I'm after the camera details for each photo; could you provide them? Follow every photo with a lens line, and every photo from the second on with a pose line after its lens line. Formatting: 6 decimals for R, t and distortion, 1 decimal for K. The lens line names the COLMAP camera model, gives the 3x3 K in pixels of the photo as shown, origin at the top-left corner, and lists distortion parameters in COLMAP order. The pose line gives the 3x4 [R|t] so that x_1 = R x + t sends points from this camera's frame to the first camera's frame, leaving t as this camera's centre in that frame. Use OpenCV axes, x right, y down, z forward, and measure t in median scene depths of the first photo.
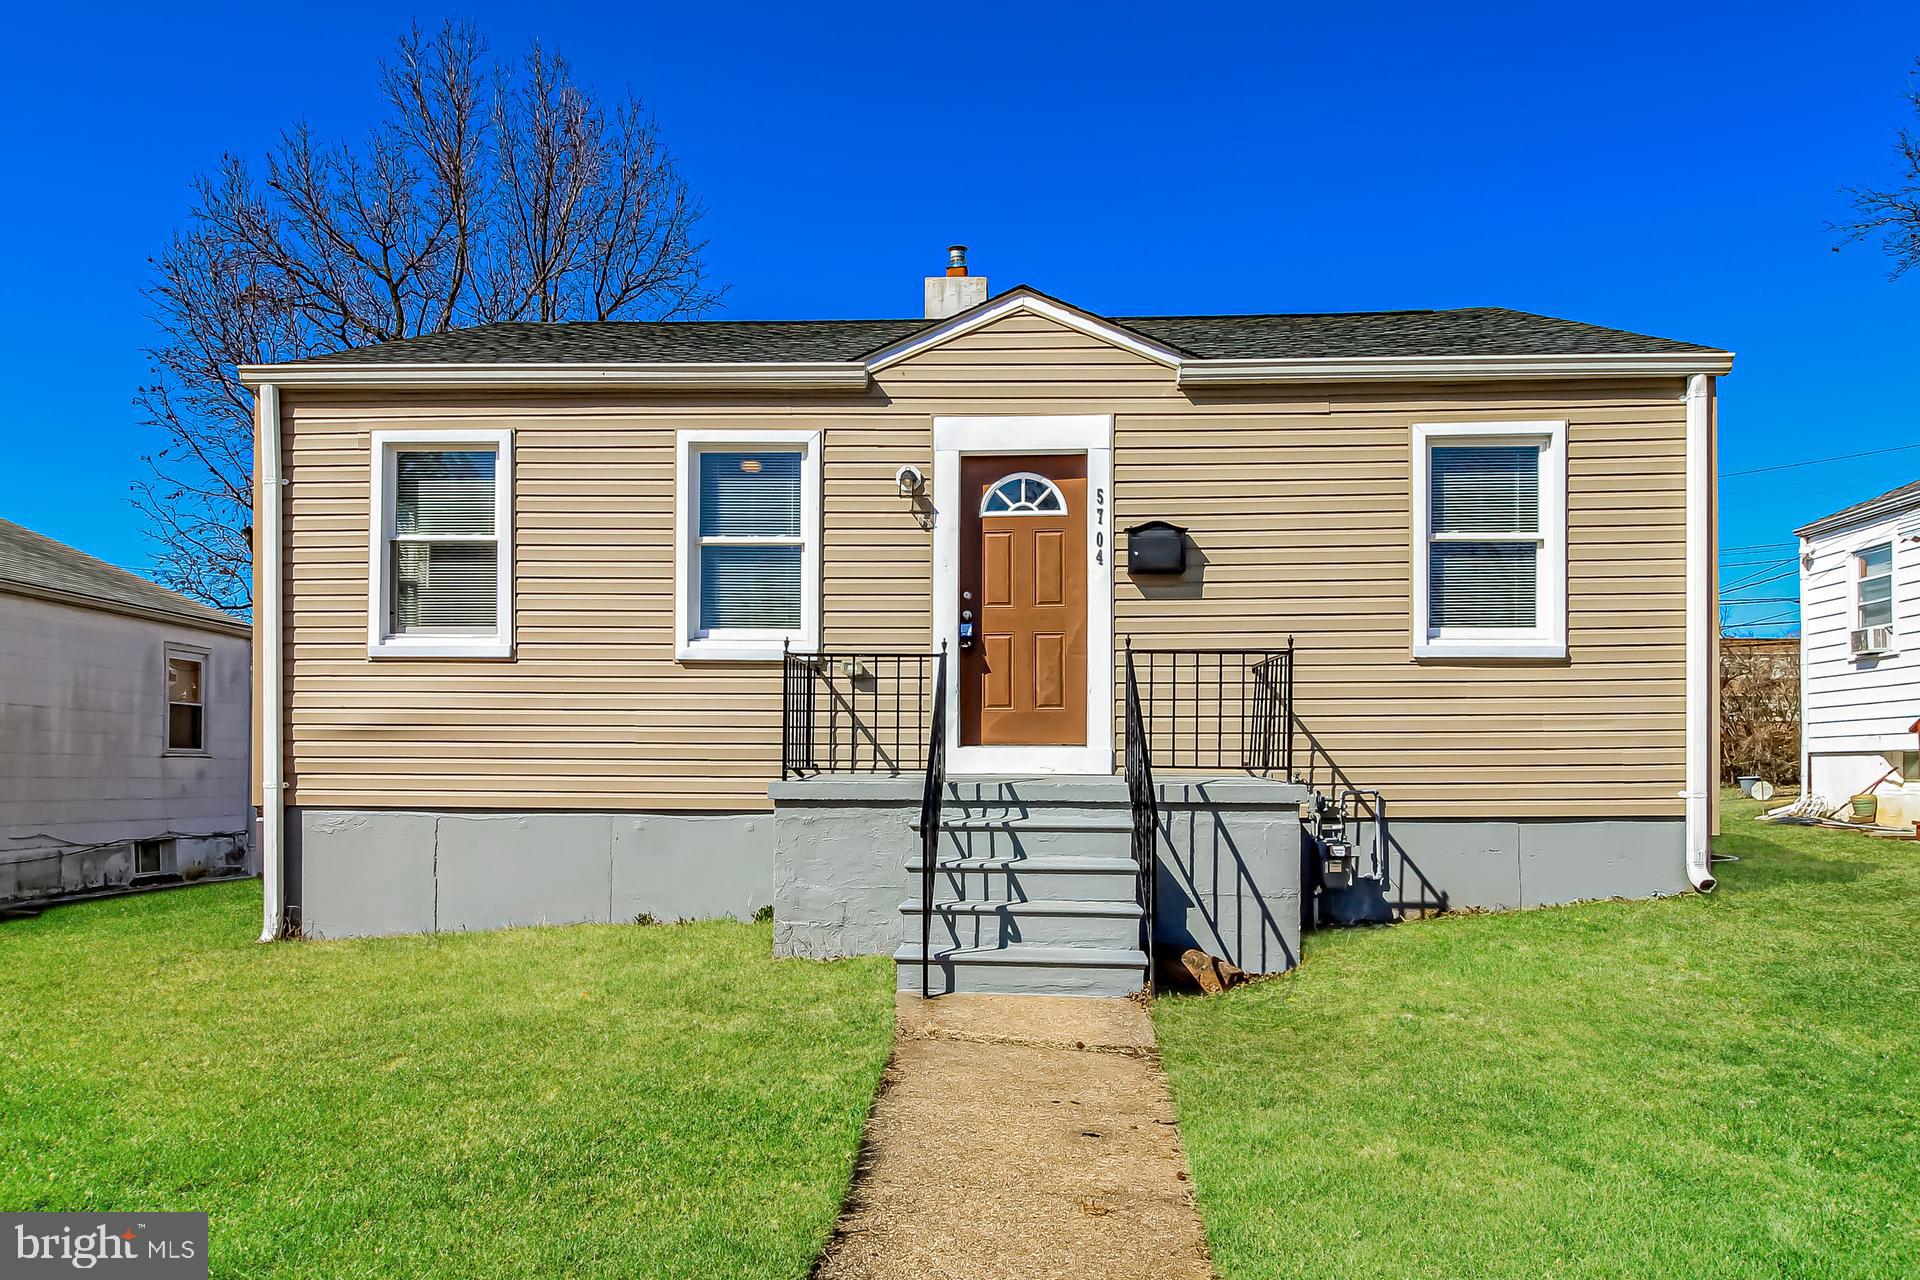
lens RADIAL K [[895.1, 0, 909.3], [0, 895.1, 755.7], [0, 0, 1]] dist [-0.020400, -0.001374]
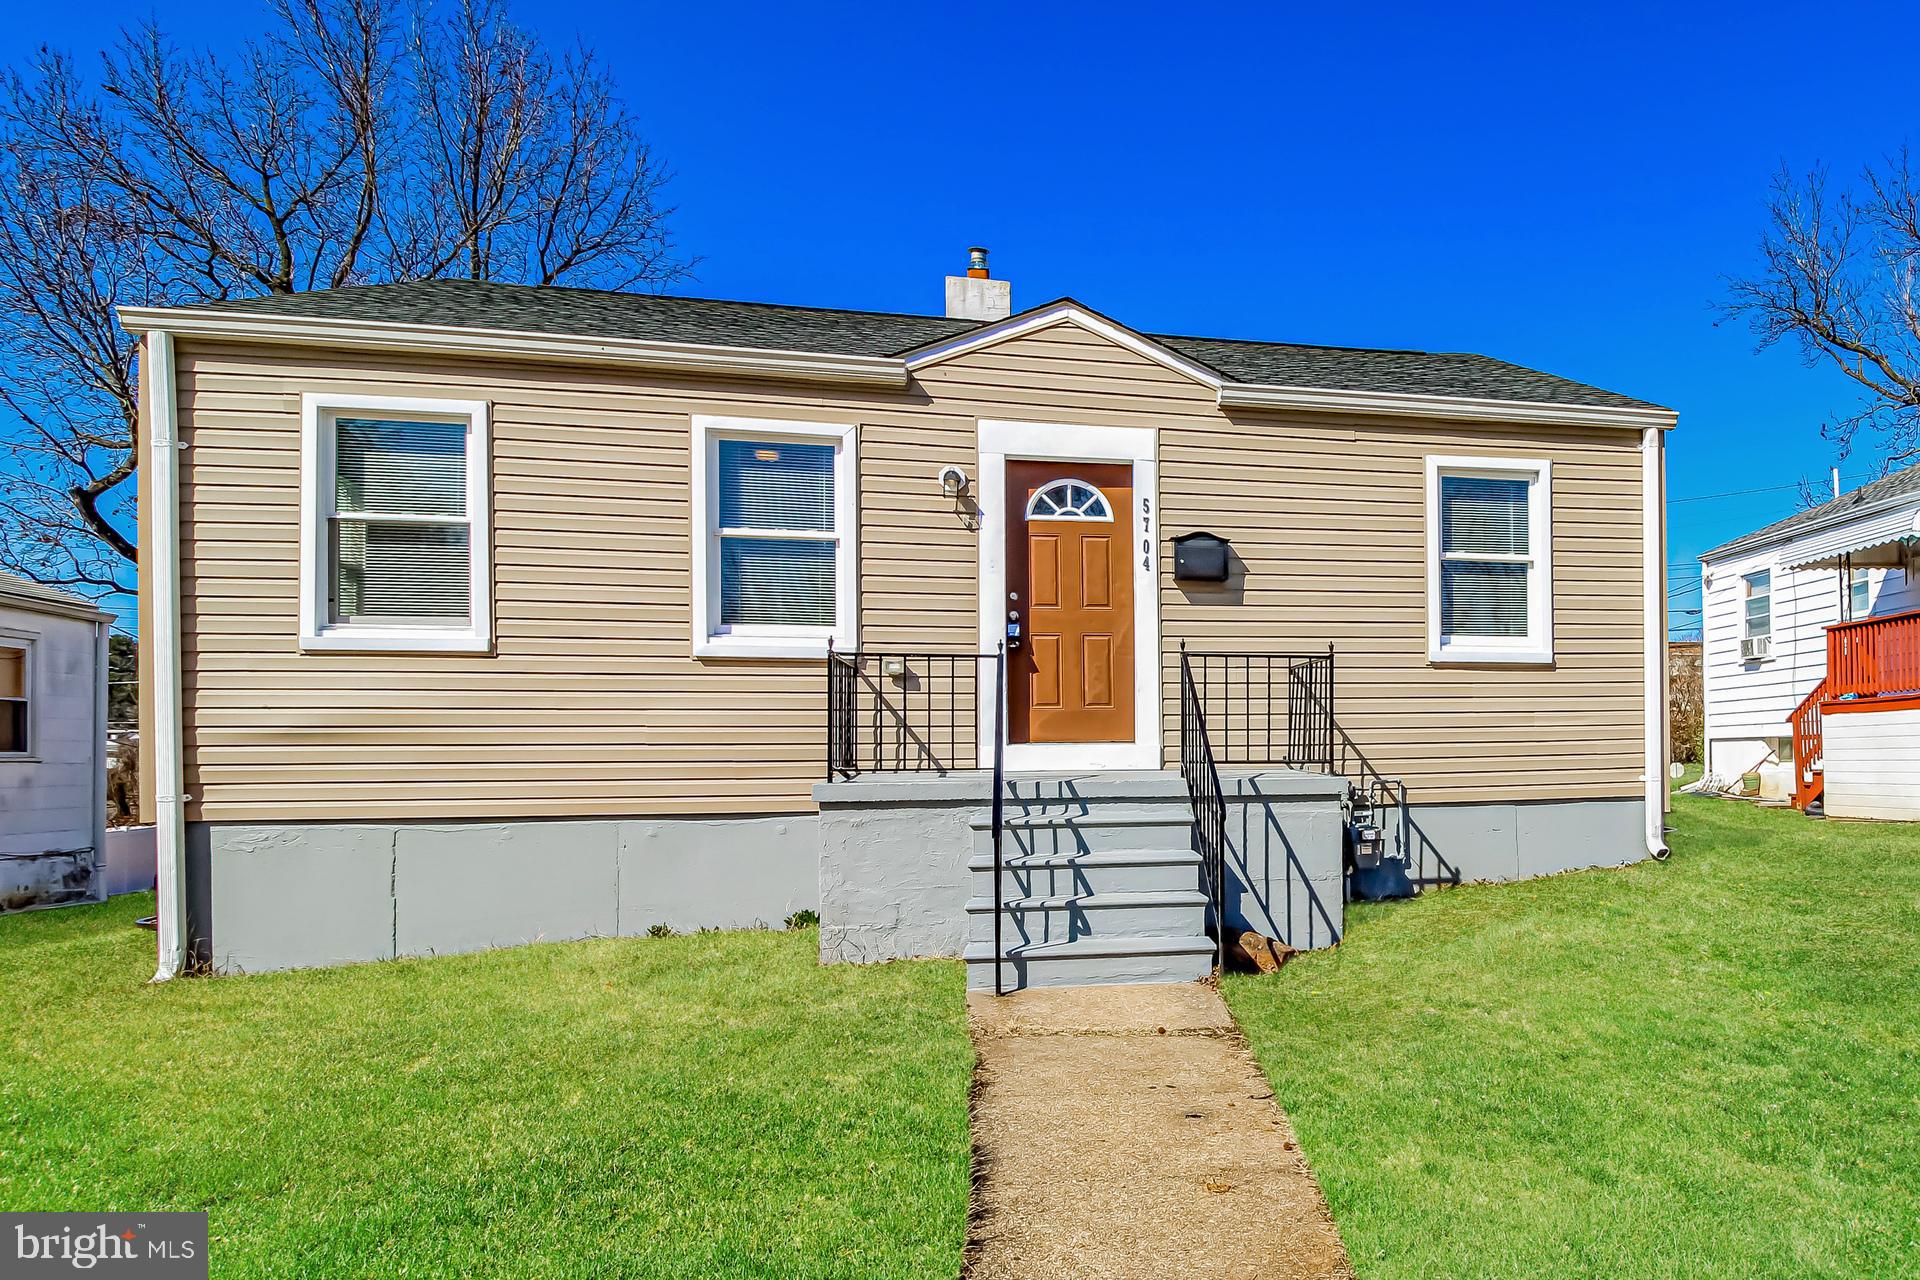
lens RADIAL K [[895.1, 0, 859.4], [0, 895.1, 717.0], [0, 0, 1]] dist [-0.020400, -0.001374]
pose [[0.978603, -0.017619, 0.205001, -0.329332], [0.017356, 0.999845, 0.003080, -0.049648], [-0.205023, 0.000544, 0.978757, 0.038607]]
